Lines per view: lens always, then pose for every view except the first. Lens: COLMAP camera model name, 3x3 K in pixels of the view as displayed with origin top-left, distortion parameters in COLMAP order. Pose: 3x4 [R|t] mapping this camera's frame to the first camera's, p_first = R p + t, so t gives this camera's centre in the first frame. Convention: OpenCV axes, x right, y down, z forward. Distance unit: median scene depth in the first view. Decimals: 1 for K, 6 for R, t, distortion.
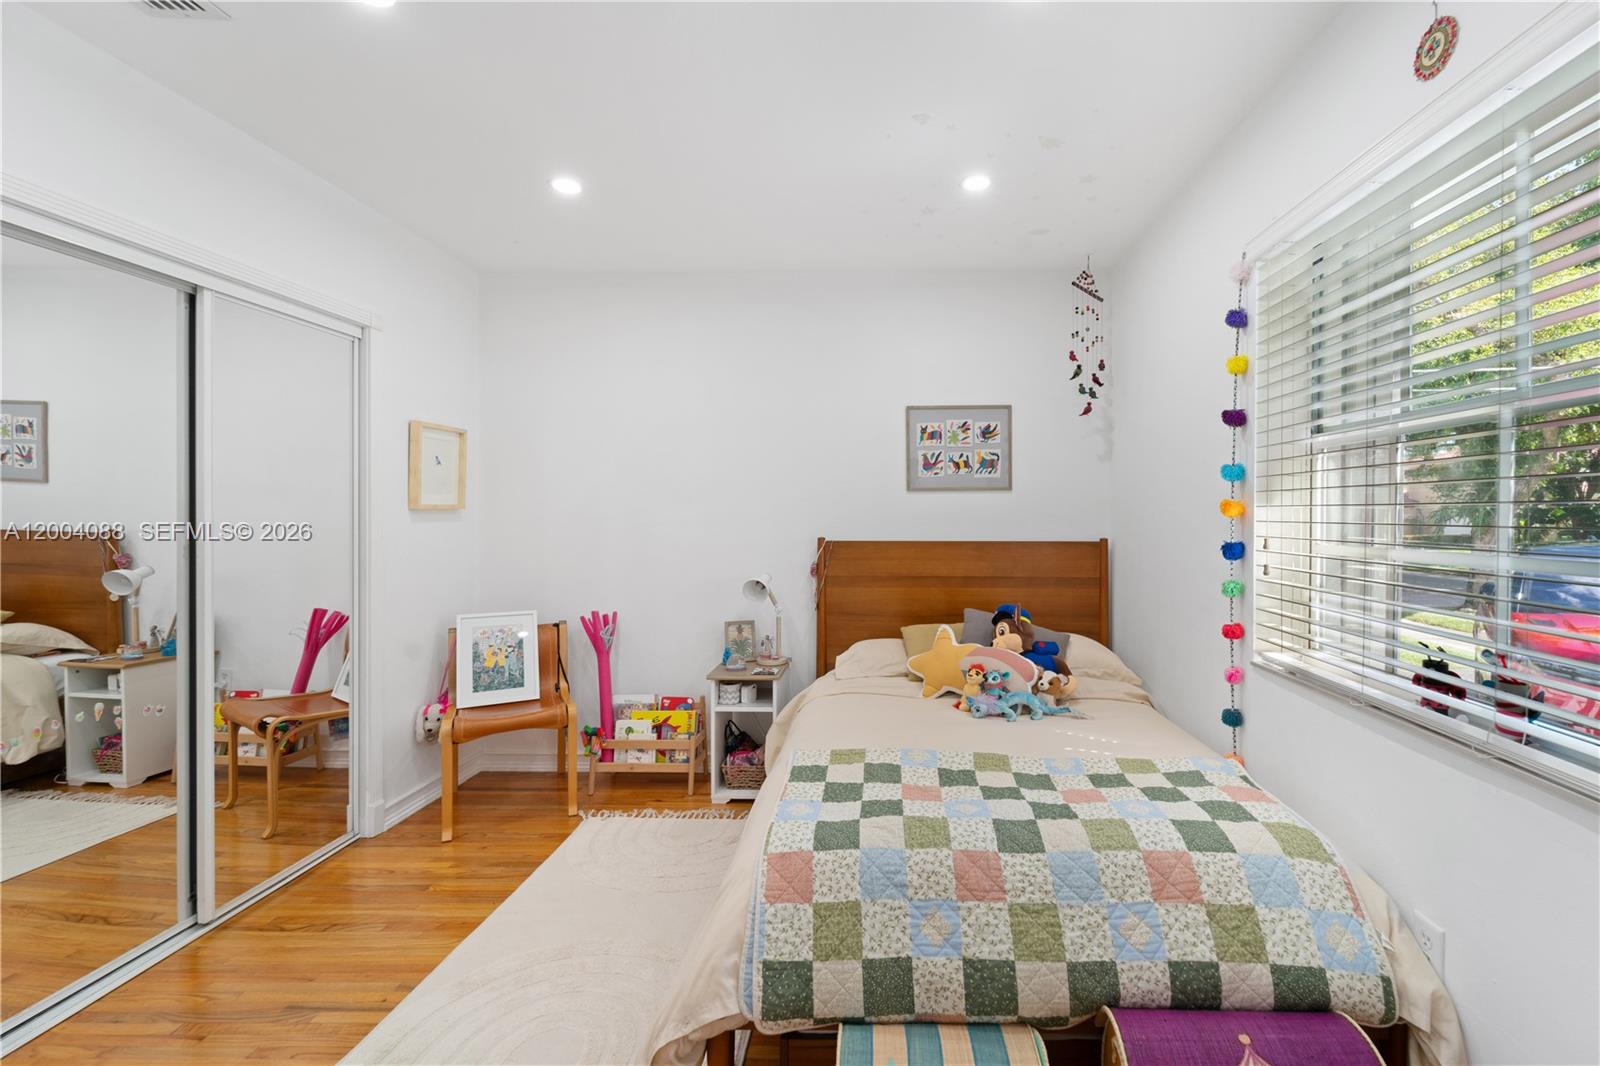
lens RADIAL K [[657.9, 0, 681.1], [0, 657.9, 520.9], [0, 0, 1]] dist [0.001733, -0.003374]
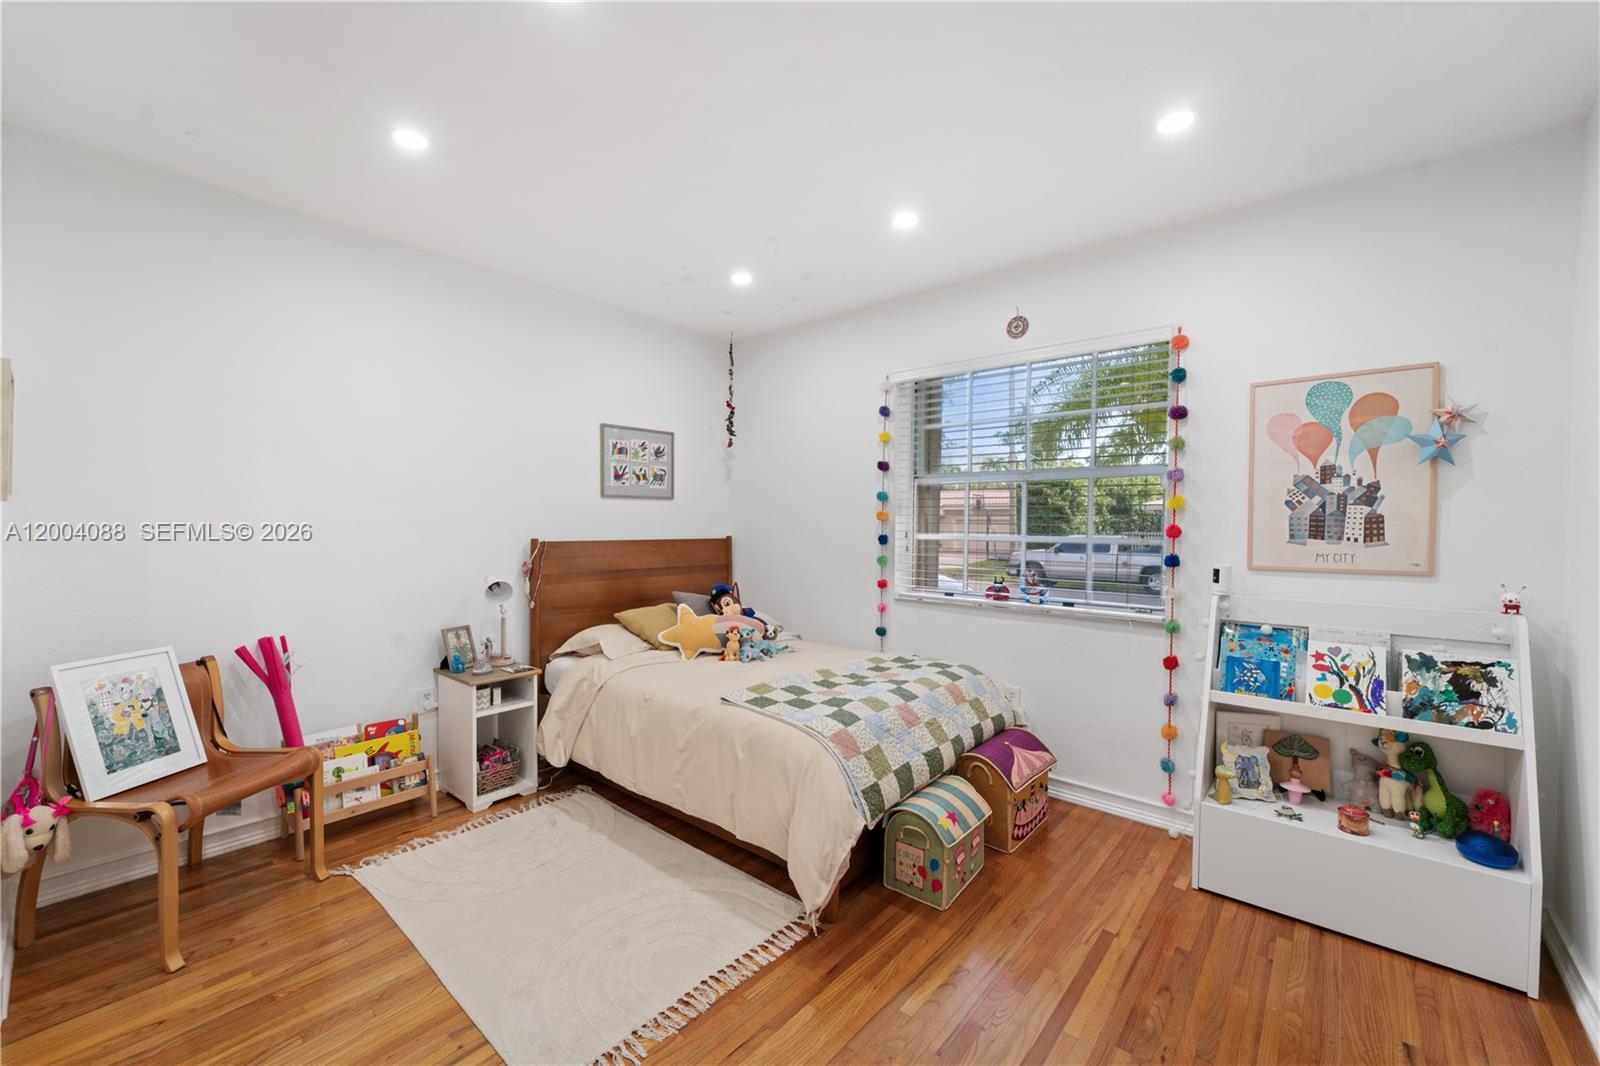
lens RADIAL K [[639.3, 0, 791.0], [0, 639.3, 537.6], [0, 0, 1]] dist [-0.000294, -0.000565]
pose [[0.632719, -0.014035, 0.774254, -0.344187], [-0.001798, 0.999806, 0.019593, 0.003030], [-0.774379, -0.013789, 0.632572, 0.040011]]
